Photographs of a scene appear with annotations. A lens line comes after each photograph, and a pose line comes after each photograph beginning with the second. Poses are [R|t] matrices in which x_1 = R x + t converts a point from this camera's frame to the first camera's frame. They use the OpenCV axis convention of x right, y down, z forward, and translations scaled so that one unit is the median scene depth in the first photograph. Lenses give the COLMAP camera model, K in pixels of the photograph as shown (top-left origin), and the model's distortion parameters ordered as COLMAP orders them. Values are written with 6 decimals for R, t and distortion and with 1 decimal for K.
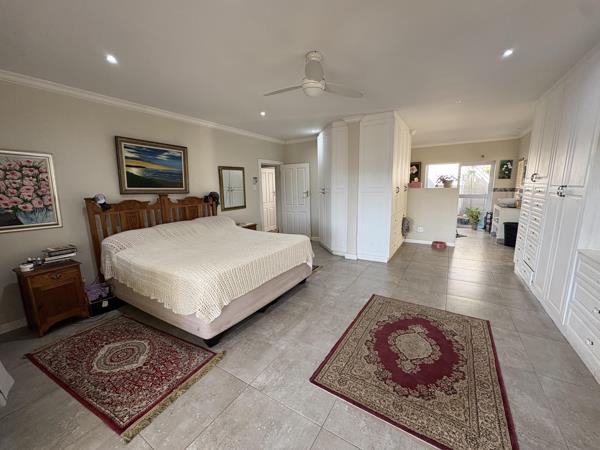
lens RADIAL K [[236.7, 0, 300.0], [0, 236.7, 225.0], [0, 0, 1]] dist [-0.000466, 0.000077]
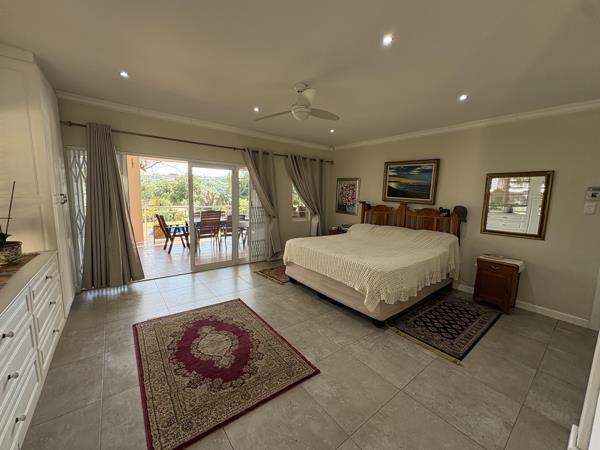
lens RADIAL K [[236.7, 0, 300.0], [0, 236.7, 225.0], [0, 0, 1]] dist [-0.000466, 0.000077]
pose [[-0.330367, 0.134345, -0.934243, 0.792214], [-0.181019, 0.962425, 0.202410, -0.183843], [0.926331, 0.235985, -0.293634, 0.955126]]
